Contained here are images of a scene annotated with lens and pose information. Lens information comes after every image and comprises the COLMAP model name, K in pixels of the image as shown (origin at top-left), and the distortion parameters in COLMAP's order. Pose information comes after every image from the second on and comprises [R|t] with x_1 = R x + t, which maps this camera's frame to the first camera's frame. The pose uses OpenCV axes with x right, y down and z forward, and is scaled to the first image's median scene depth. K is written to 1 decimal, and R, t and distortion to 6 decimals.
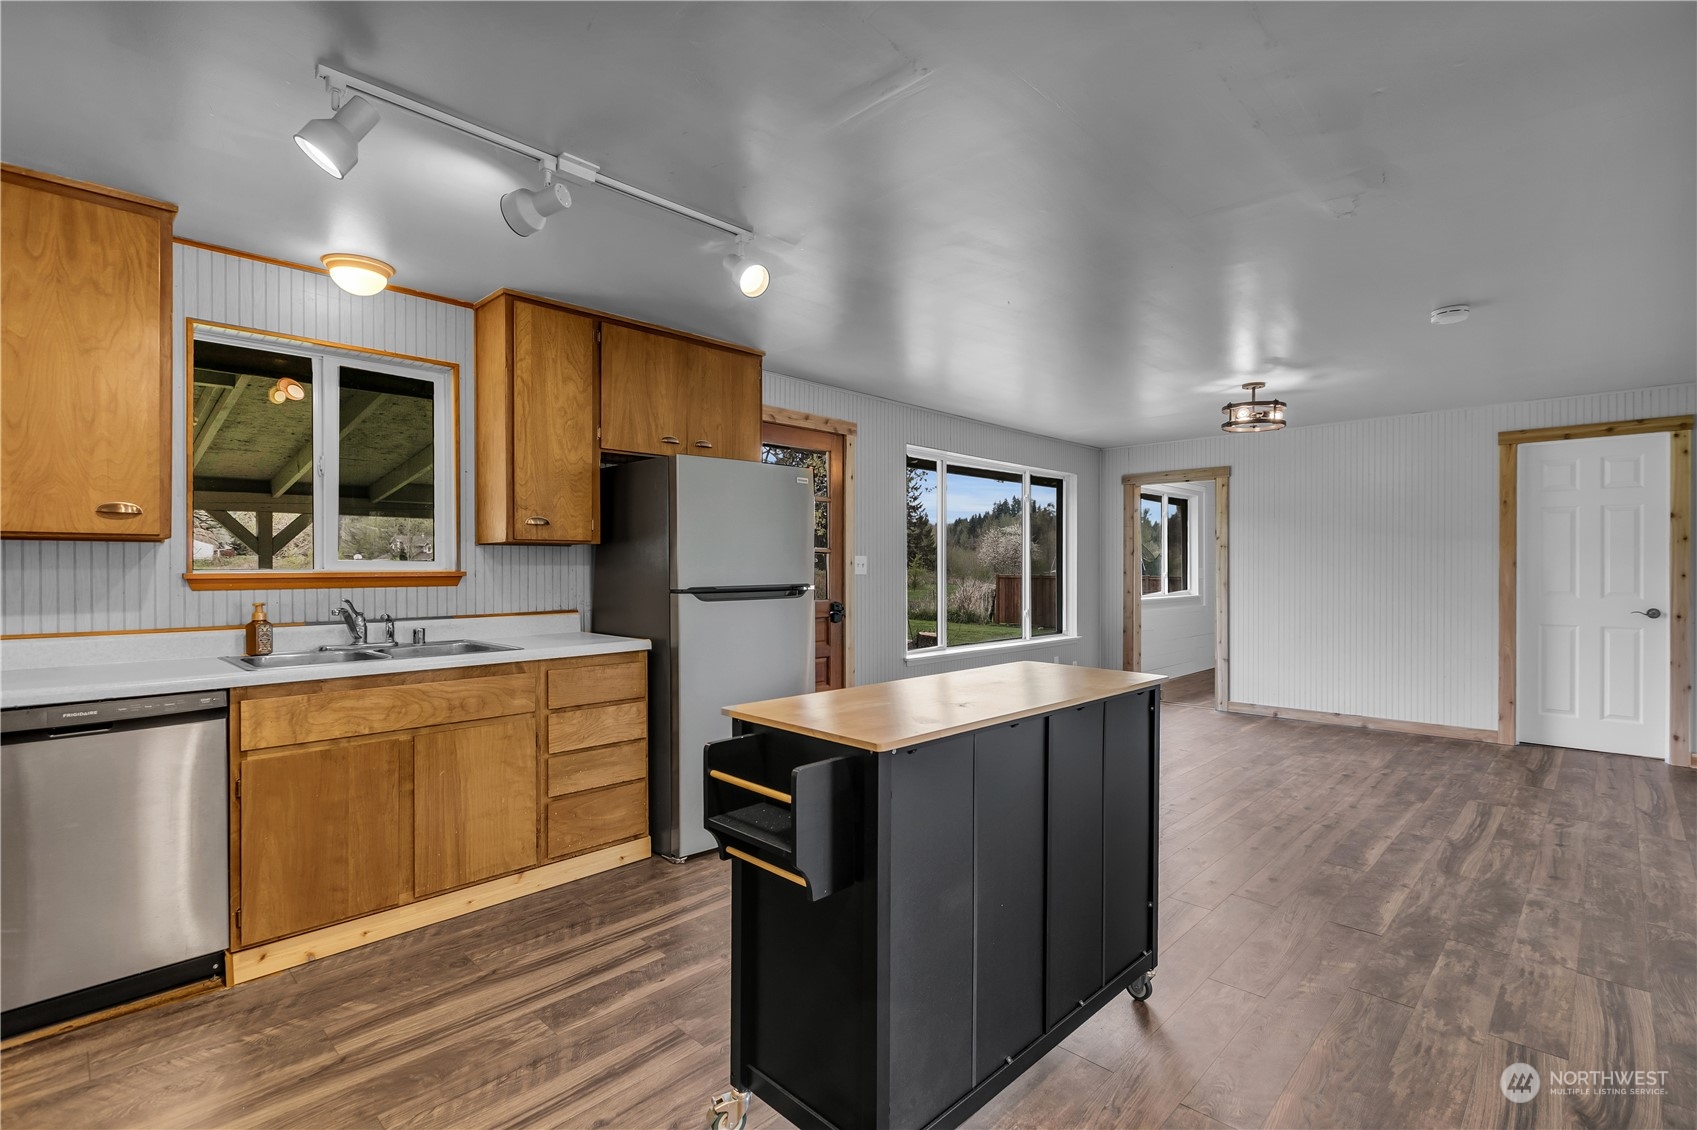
lens RADIAL K [[785.4, 0, 850.1], [0, 785.4, 568.5], [0, 0, 1]] dist [0.000647, -0.000448]
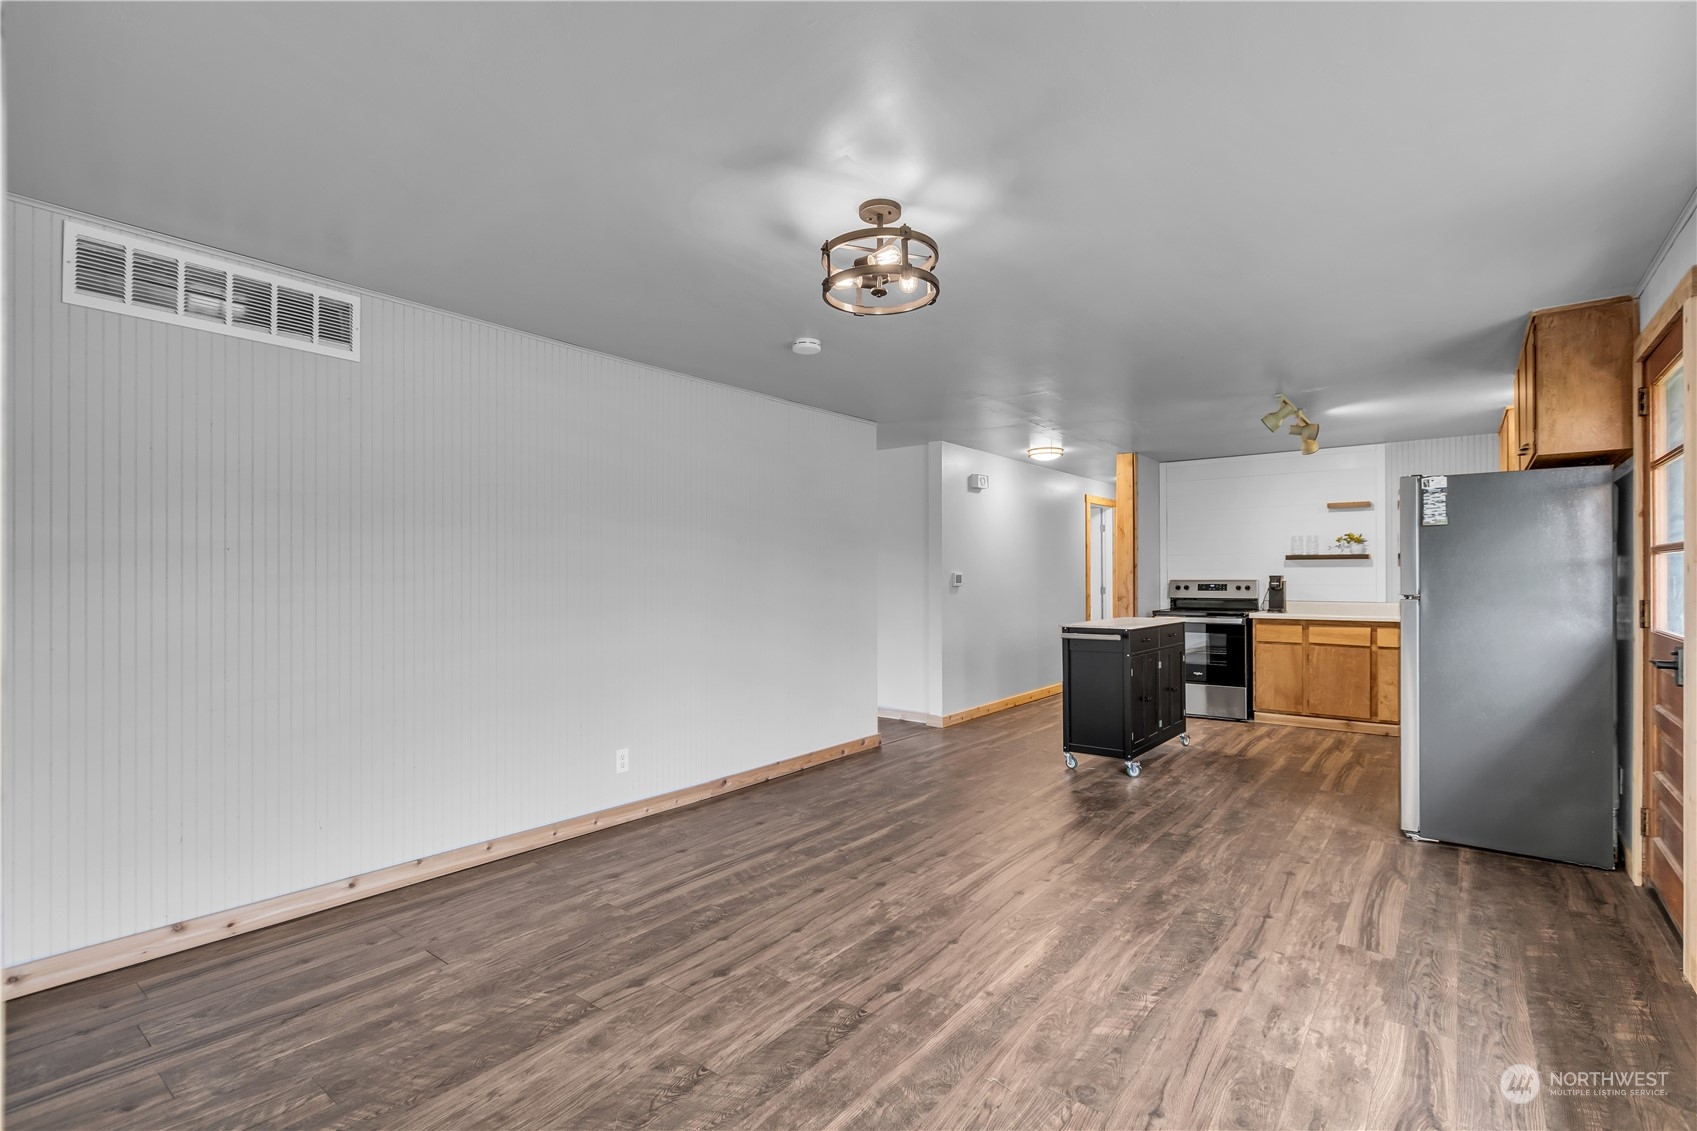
lens RADIAL K [[790.2, 0, 849.6], [0, 790.2, 571.0], [0, 0, 1]] dist [-0.000186, 0.000278]
pose [[-0.993490, -0.000031, -0.113920, 0.639678], [0.000423, 0.999992, -0.003967, -0.003871], [0.113919, -0.003989, -0.993482, 1.618808]]
